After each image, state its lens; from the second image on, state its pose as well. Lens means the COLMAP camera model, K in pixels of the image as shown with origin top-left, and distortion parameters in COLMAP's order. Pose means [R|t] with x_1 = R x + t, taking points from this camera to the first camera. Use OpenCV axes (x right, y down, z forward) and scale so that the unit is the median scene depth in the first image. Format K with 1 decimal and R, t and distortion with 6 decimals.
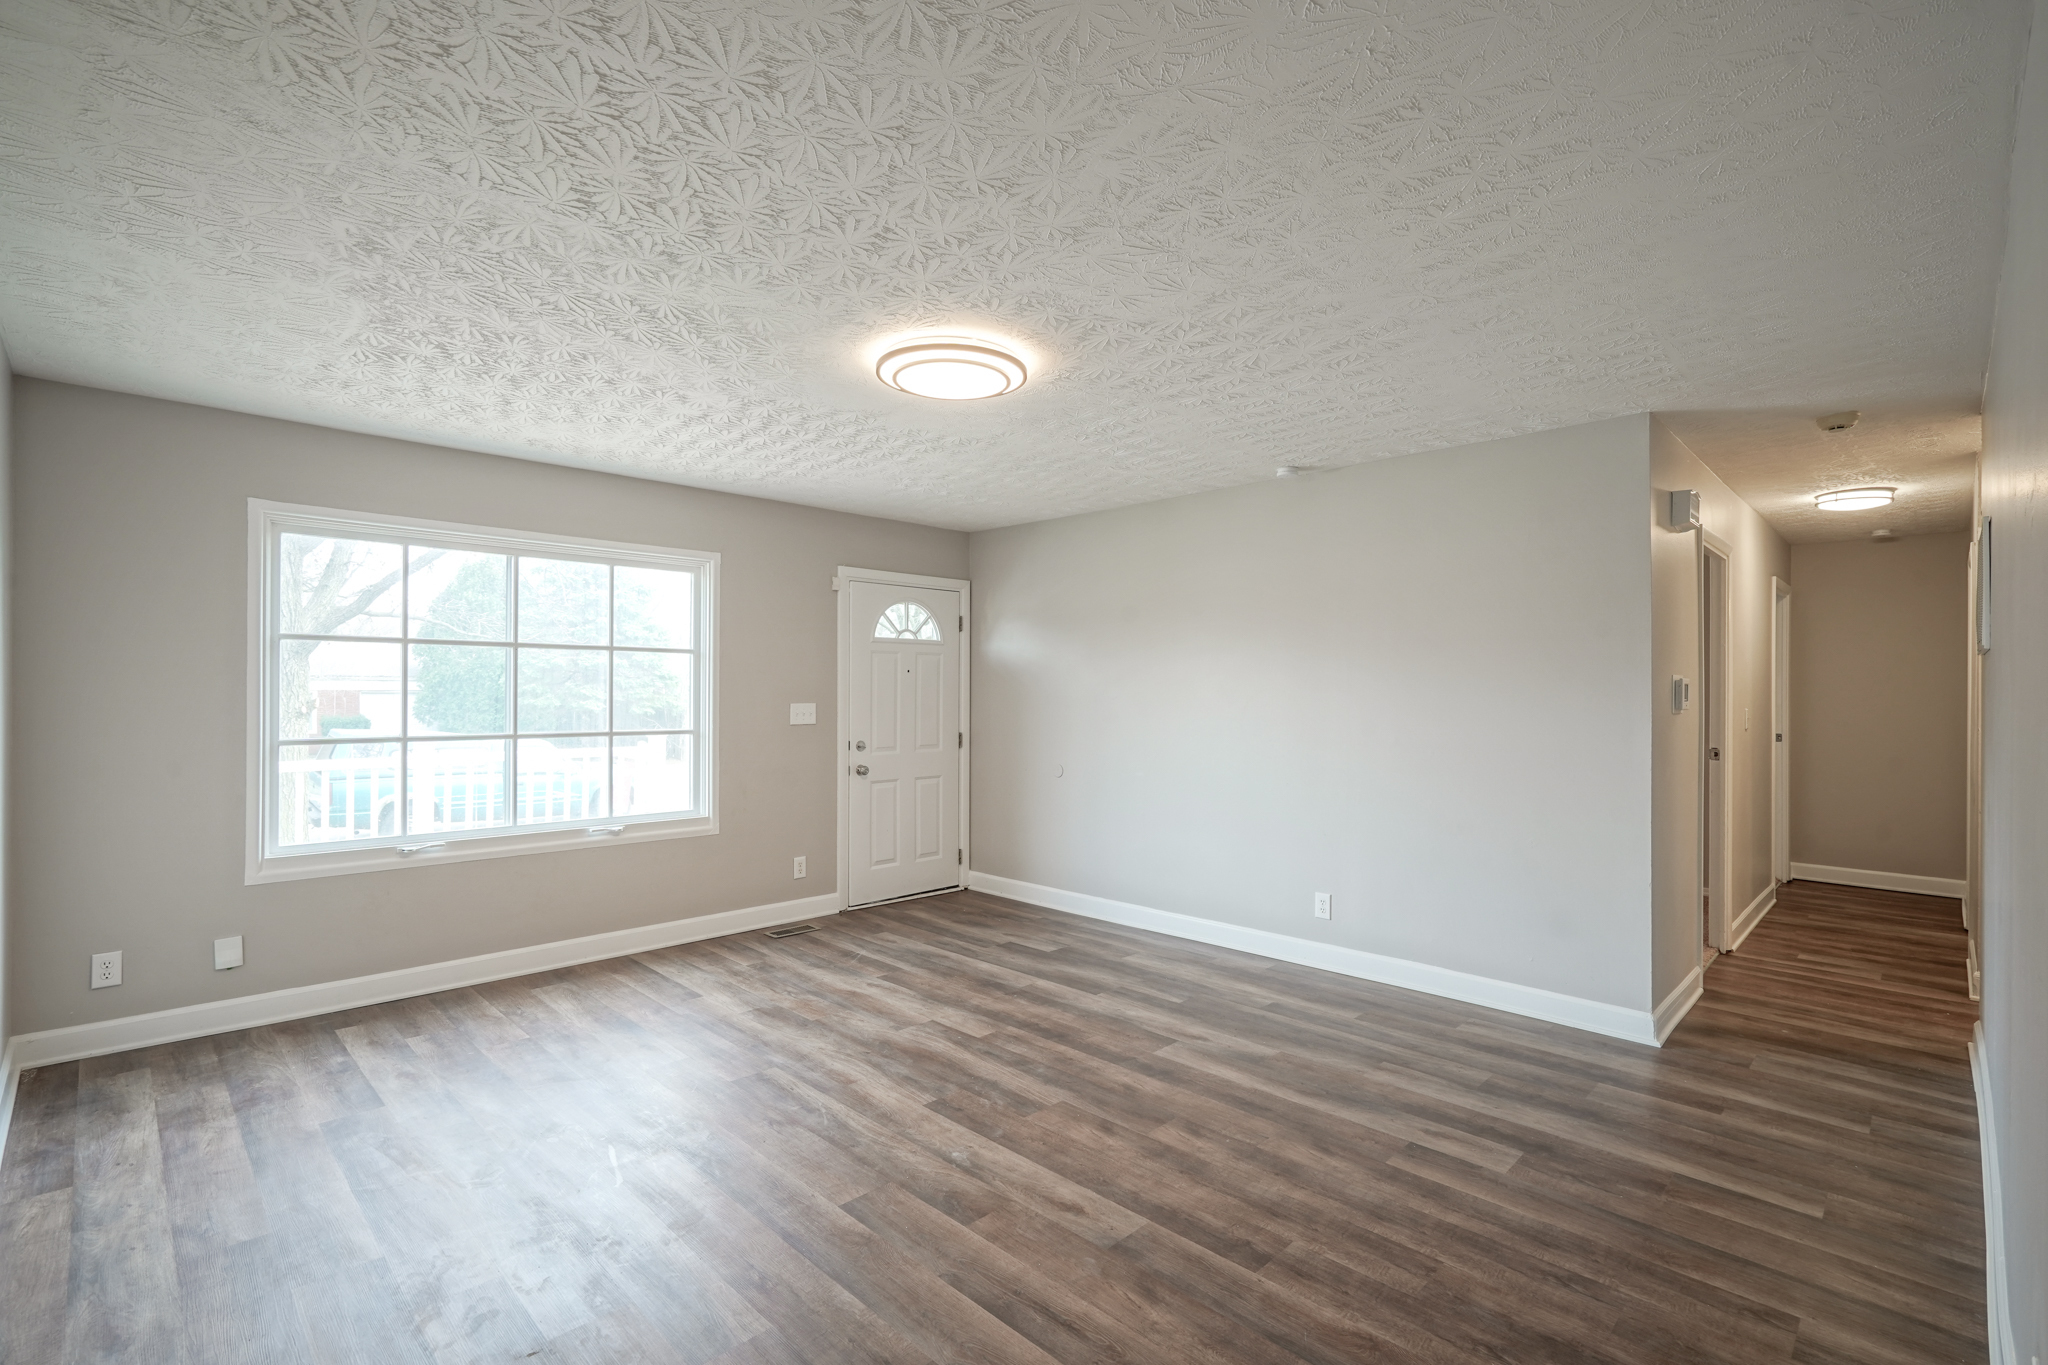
lens RADIAL K [[928.0, 0, 1024.0], [0, 928.0, 682.5], [0, 0, 1]] dist [-0.001962, -0.000005]
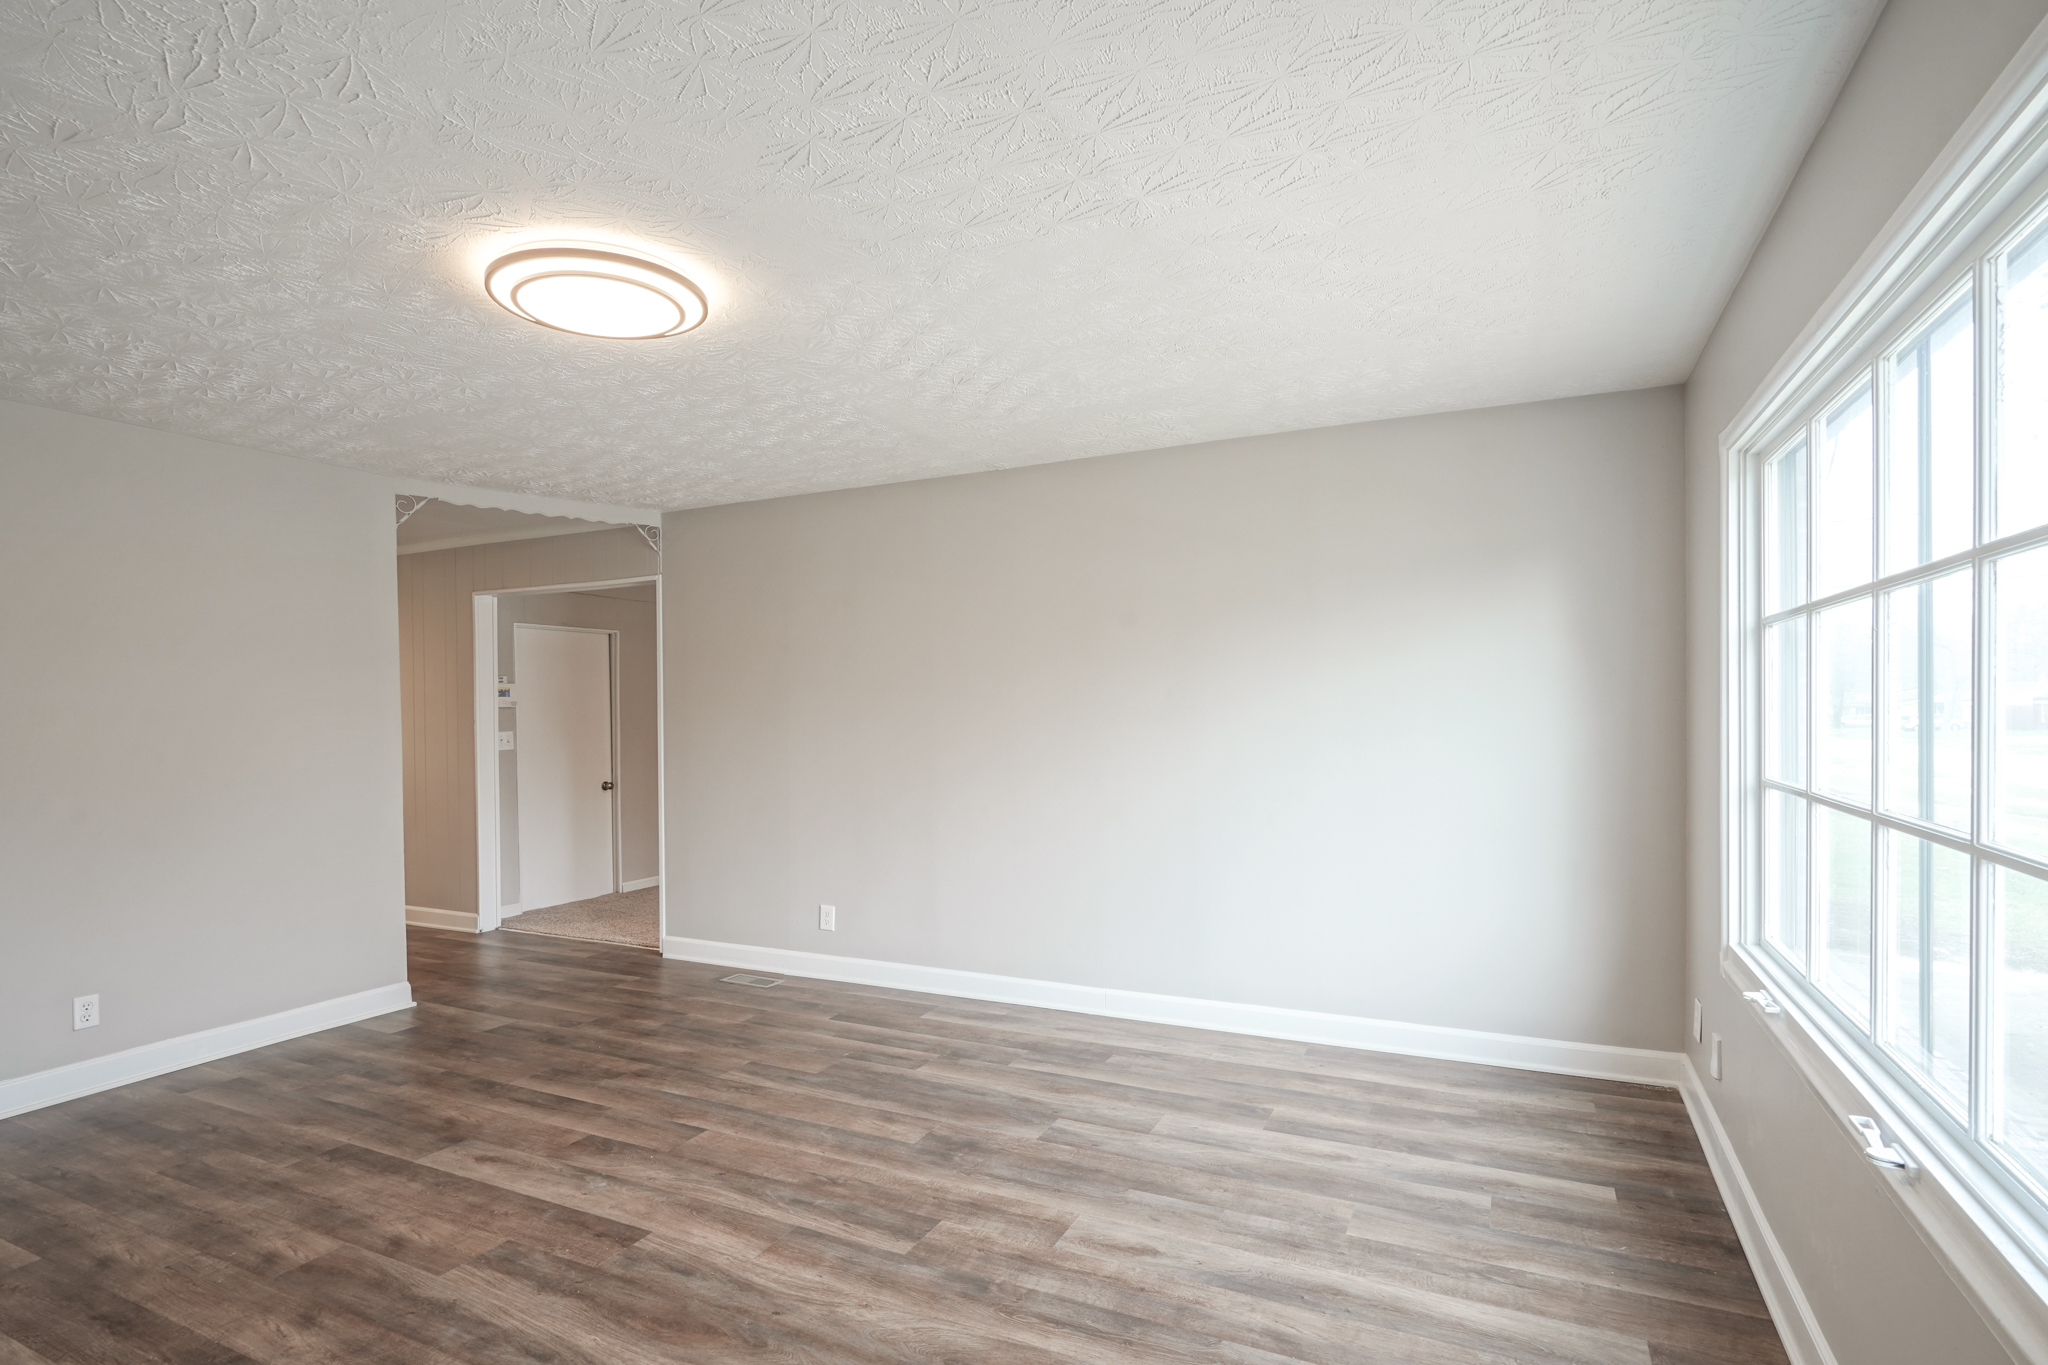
lens RADIAL K [[1022.7, 0, 1016.7], [0, 1022.7, 709.6], [0, 0, 1]] dist [-0.003557, -0.000256]
pose [[-0.946015, 0.006275, -0.324063, -0.102515], [0.009649, 0.999915, -0.008805, 0.033458], [0.323980, -0.011456, -0.945995, 1.570884]]
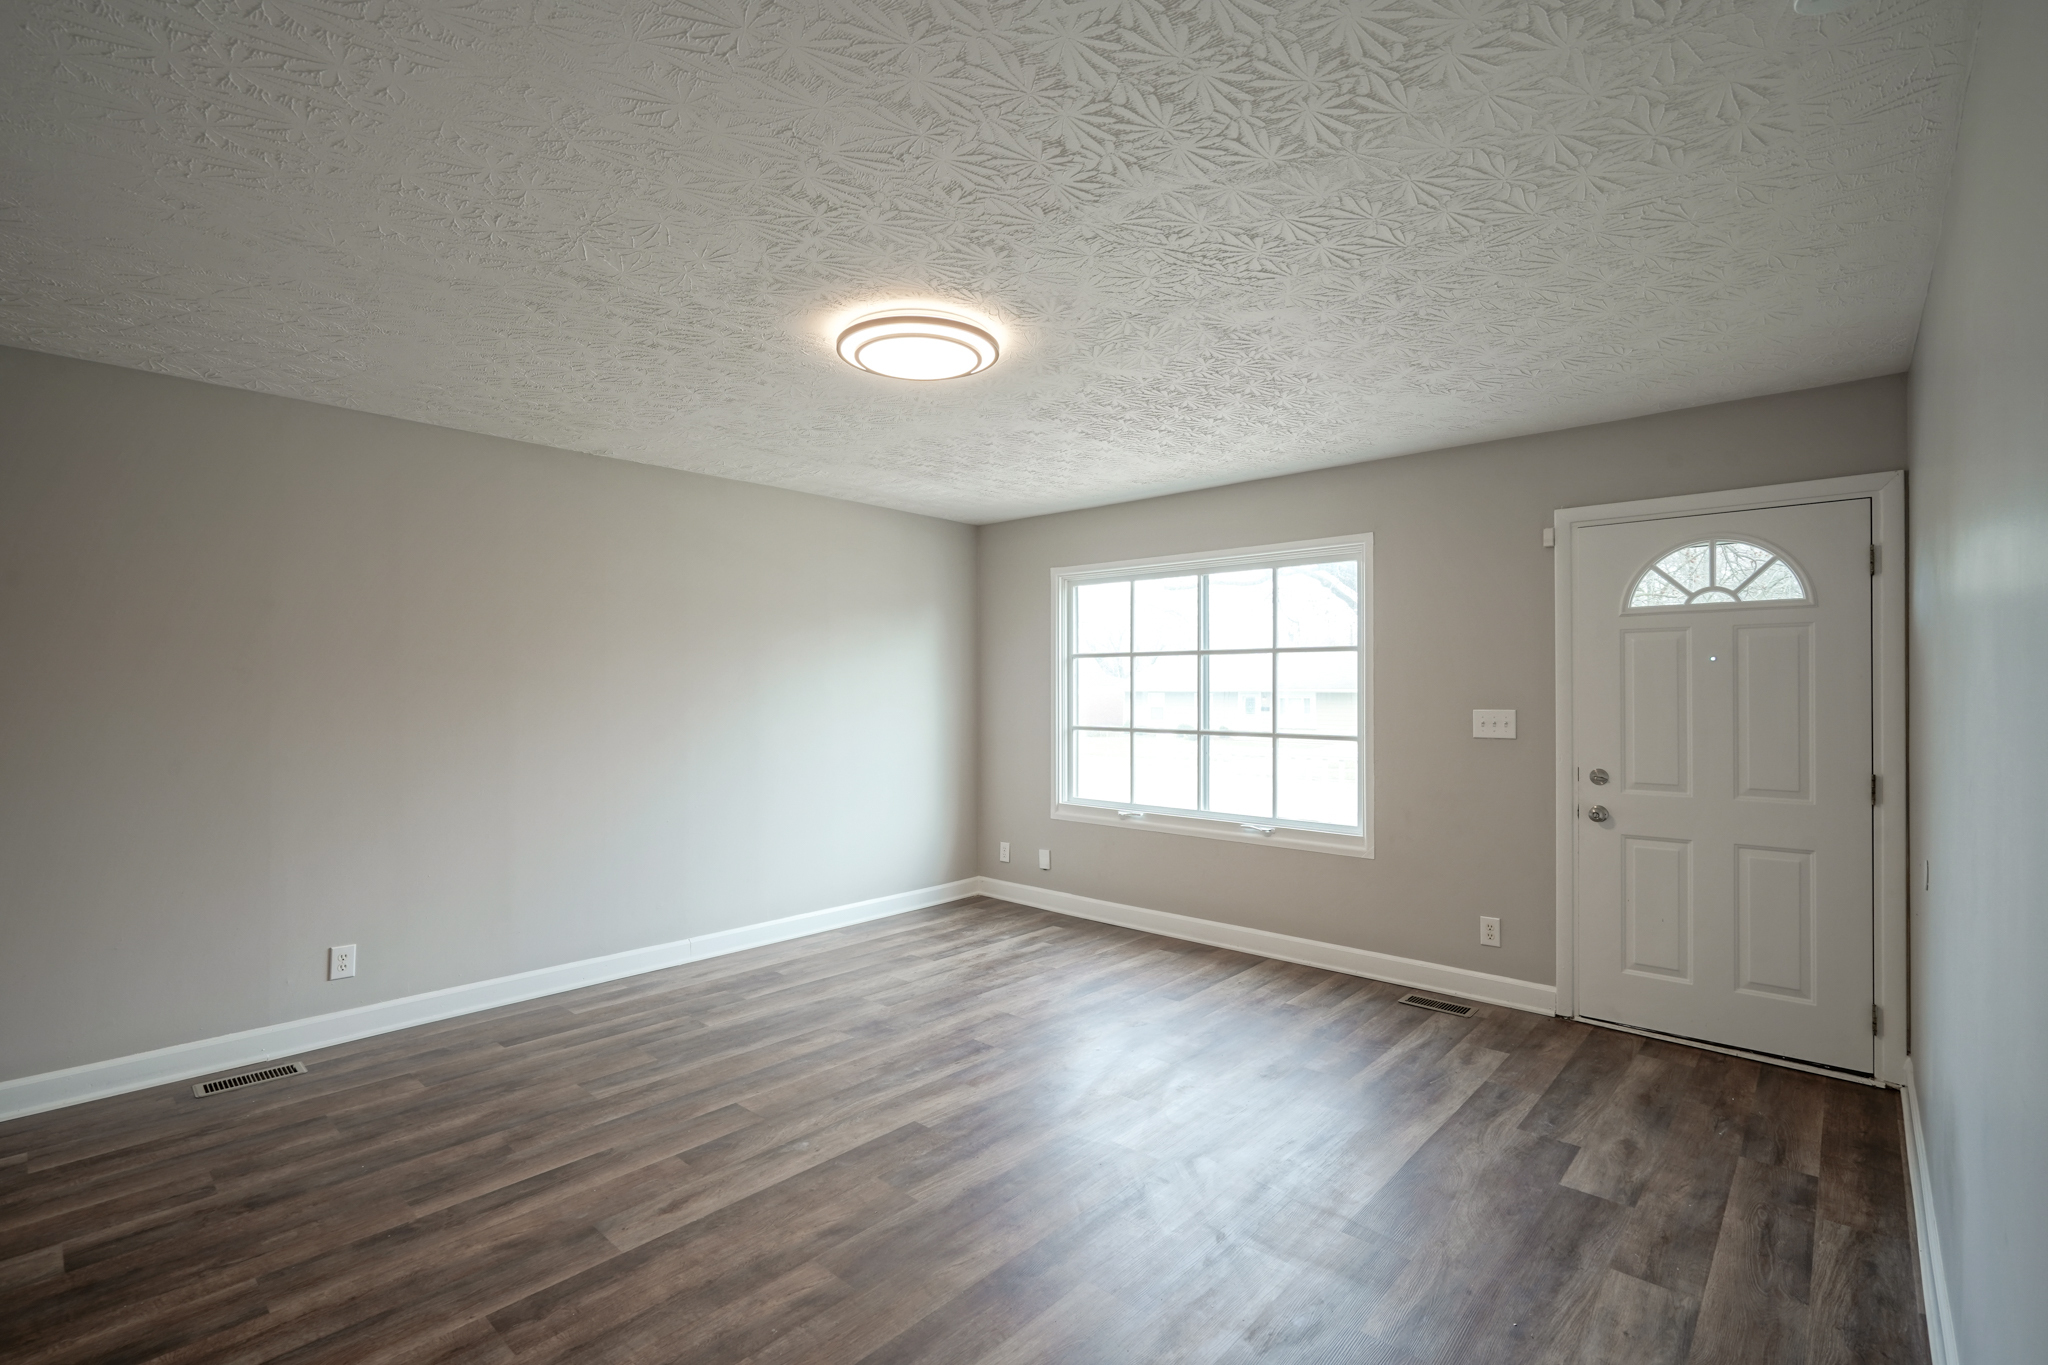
lens RADIAL K [[928.0, 0, 1024.0], [0, 928.0, 682.5], [0, 0, 1]] dist [-0.001962, -0.000005]
pose [[0.050806, -0.012311, -0.998633, 0.719357], [0.008179, 0.999896, -0.011910, 0.010316], [0.998675, -0.007563, 0.050901, 0.888170]]
